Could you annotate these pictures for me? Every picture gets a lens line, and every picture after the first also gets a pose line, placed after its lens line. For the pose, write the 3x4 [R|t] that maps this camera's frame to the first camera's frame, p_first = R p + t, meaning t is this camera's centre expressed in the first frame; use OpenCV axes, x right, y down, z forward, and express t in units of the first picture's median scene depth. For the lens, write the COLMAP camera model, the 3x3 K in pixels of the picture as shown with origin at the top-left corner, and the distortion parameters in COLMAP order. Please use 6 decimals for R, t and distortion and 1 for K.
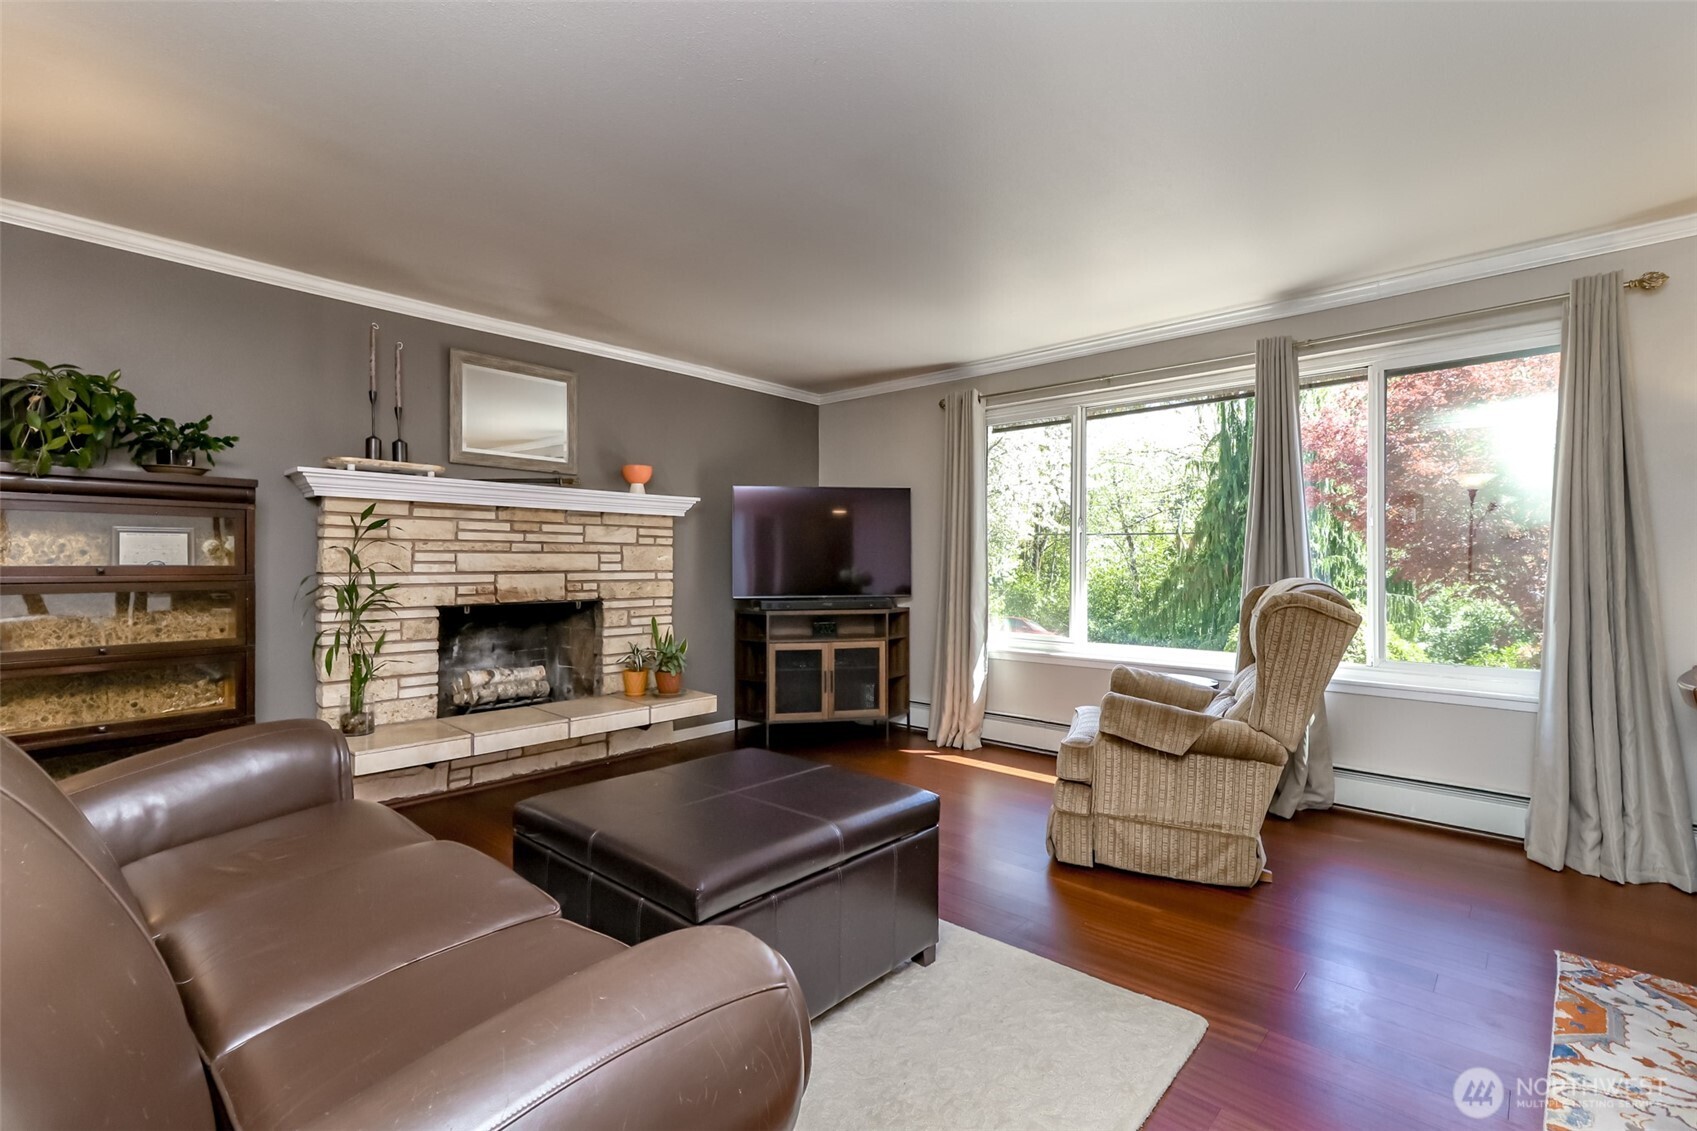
lens RADIAL K [[762.3, 0, 848.5], [0, 762.3, 565.5], [0, 0, 1]] dist [0.004083, 0.000707]
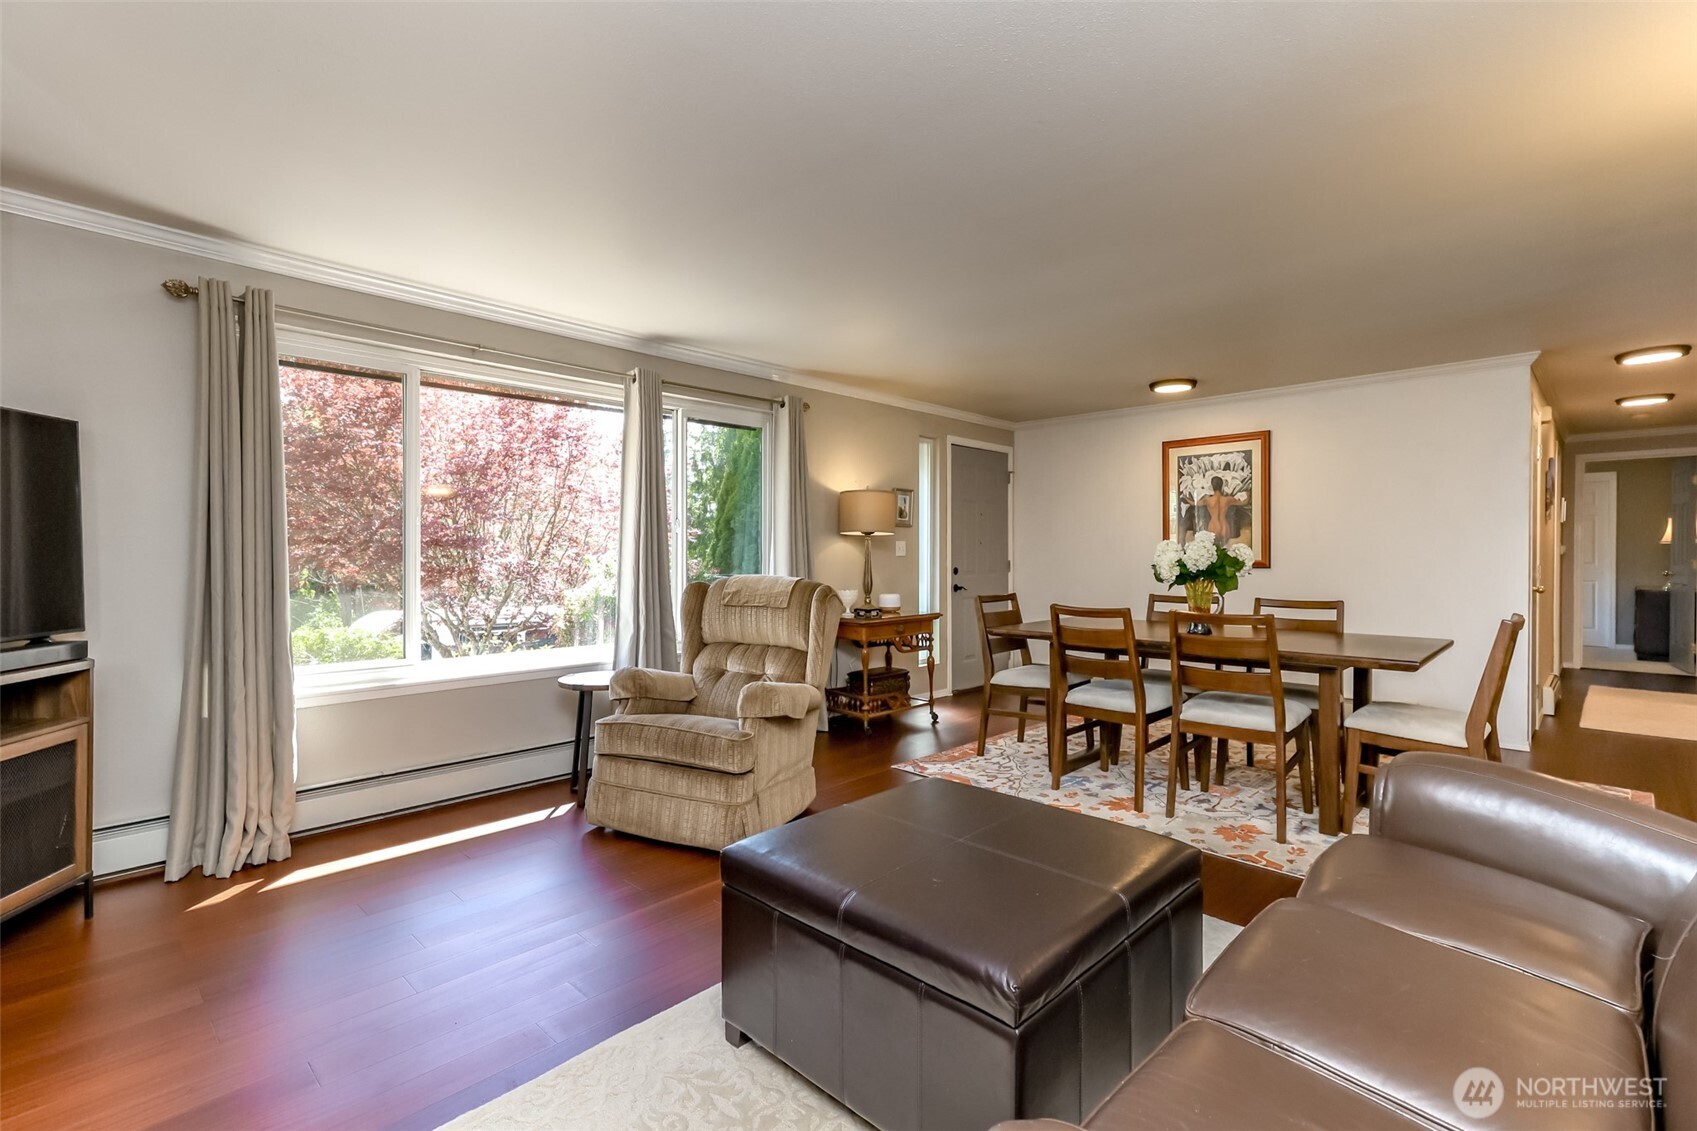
lens RADIAL K [[762.3, 0, 848.5], [0, 762.3, 565.5], [0, 0, 1]] dist [0.004083, 0.000707]
pose [[0.034315, -0.015094, 0.999297, -0.496869], [0.004976, 0.999876, 0.014932, -0.011470], [-0.999399, 0.004461, 0.034386, 0.540847]]
